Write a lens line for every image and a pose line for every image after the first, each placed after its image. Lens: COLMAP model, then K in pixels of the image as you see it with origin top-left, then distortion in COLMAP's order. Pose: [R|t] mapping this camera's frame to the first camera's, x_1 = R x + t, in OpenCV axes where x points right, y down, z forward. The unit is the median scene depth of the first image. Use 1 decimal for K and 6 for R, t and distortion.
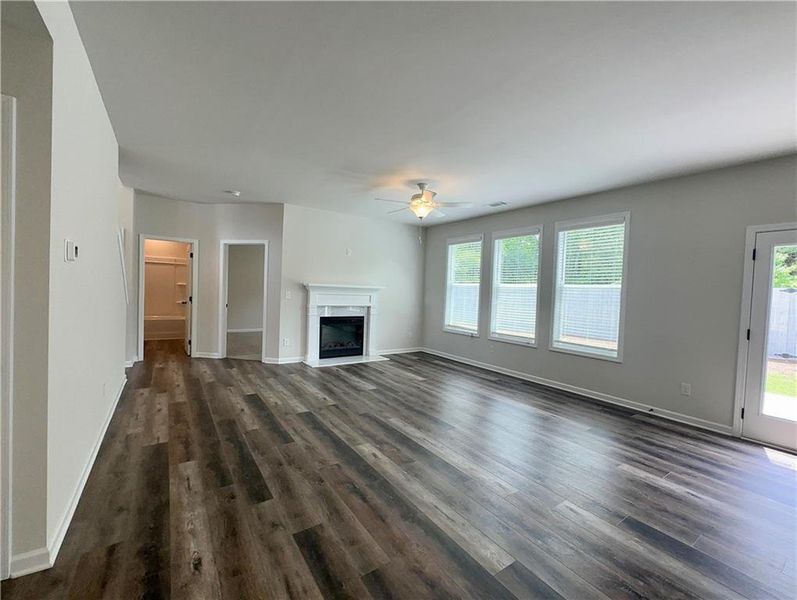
lens RADIAL K [[337.1, 0, 398.5], [0, 337.1, 300.0], [0, 0, 1]] dist [-0.000861, -0.000007]
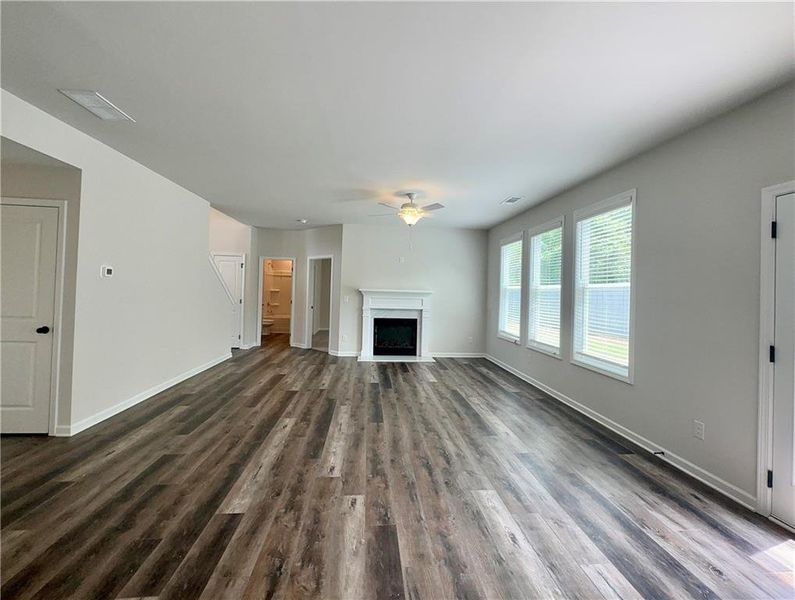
lens RADIAL K [[332.7, 0, 397.7], [0, 332.7, 285.7], [0, 0, 1]] dist [-0.001004, -0.000424]
pose [[0.876176, -0.021860, -0.481495, 0.444796], [-0.008863, 0.998071, -0.061440, 0.011141], [0.481910, 0.058100, 0.874292, 0.057374]]
